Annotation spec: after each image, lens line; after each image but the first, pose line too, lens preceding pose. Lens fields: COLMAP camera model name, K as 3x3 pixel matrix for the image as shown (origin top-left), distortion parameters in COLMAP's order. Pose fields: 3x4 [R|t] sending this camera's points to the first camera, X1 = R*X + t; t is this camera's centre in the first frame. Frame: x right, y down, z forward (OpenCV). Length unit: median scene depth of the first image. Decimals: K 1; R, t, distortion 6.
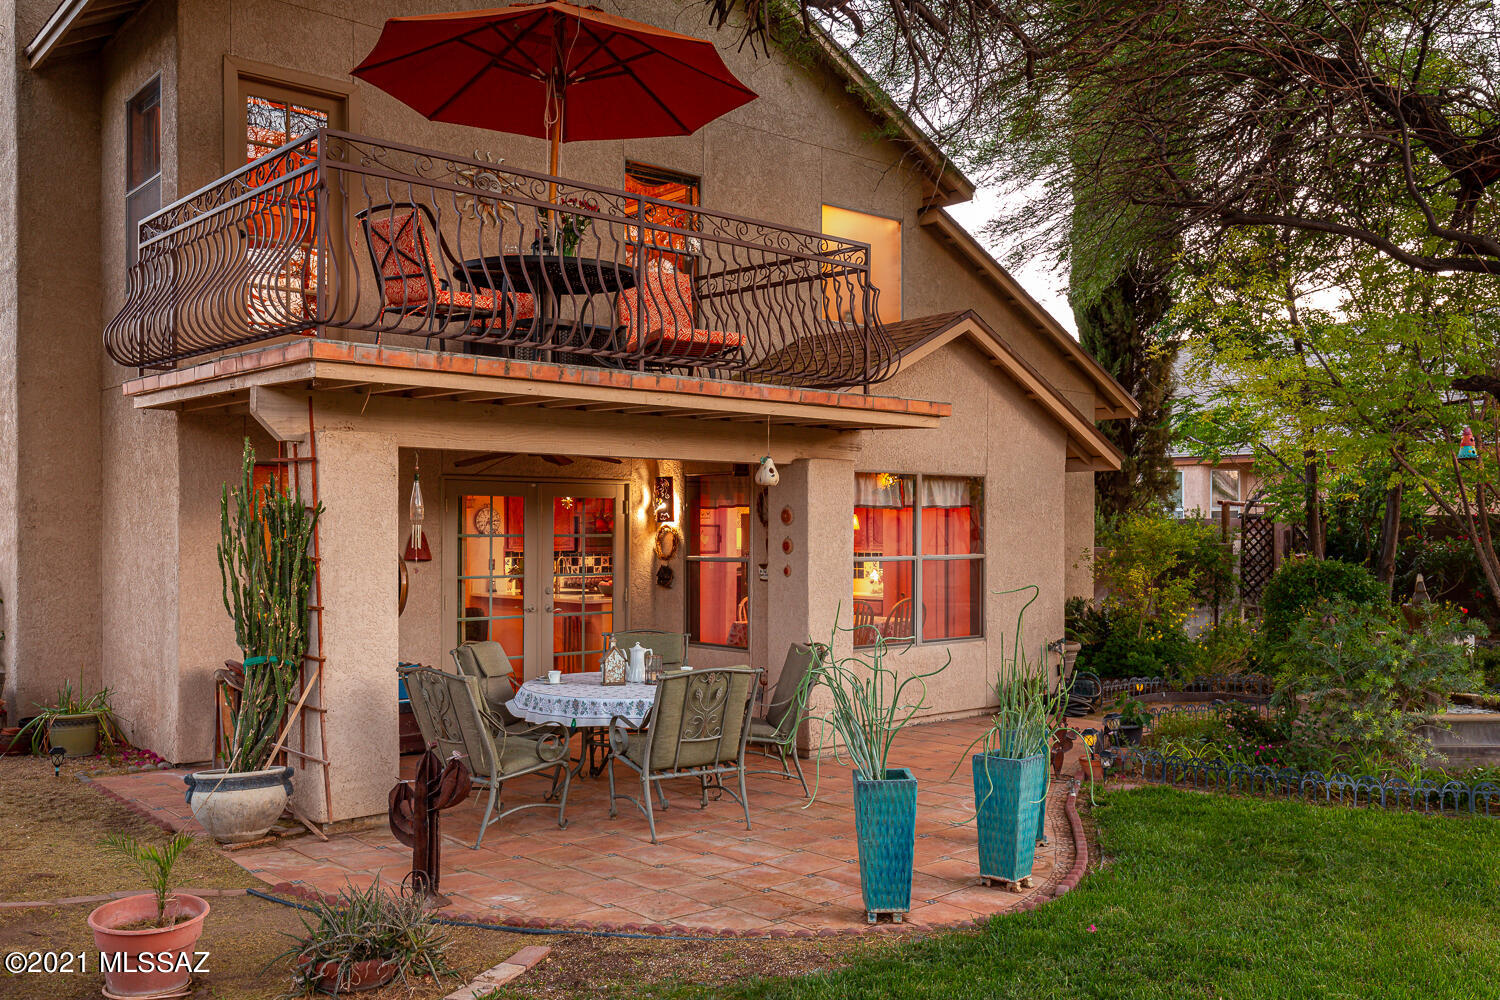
lens RADIAL K [[1343.2, 0, 750.0], [0, 1343.2, 500.0], [0, 0, 1]] dist [-0.033547, -0.002344]
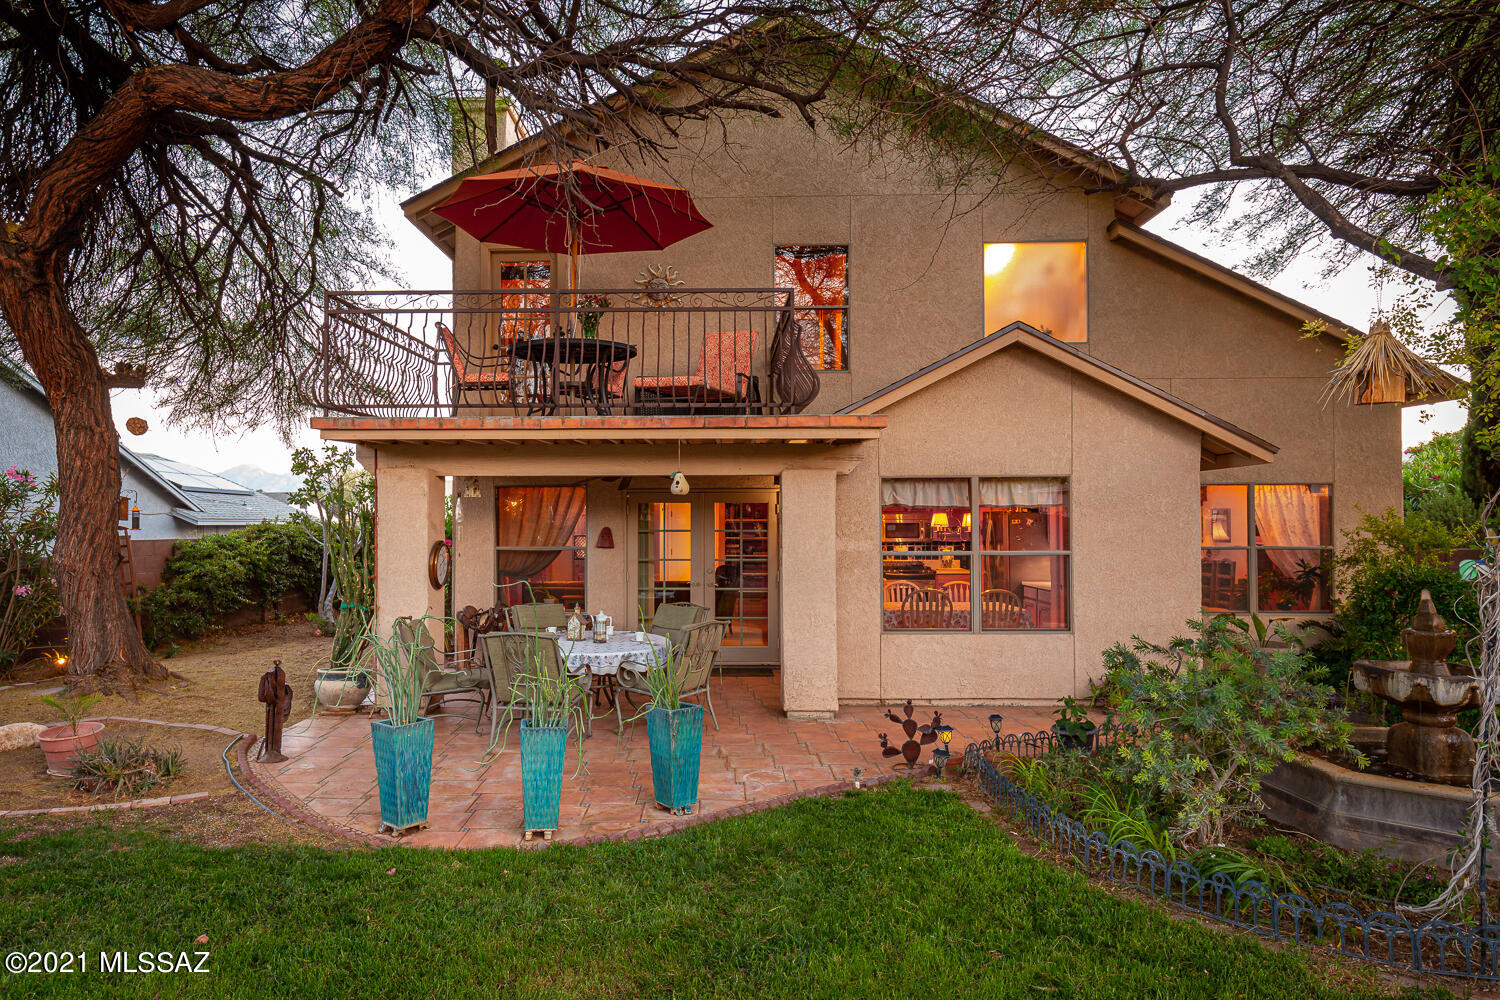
lens RADIAL K [[946.3, 0, 750.0], [0, 946.3, 500.0], [0, 0, 1]] dist [-0.007689, -0.001881]
pose [[0.721728, -0.017616, -0.691953, 0.568308], [0.019682, 0.999794, -0.004925, 0.000190], [0.691897, -0.010064, 0.721926, 0.328336]]
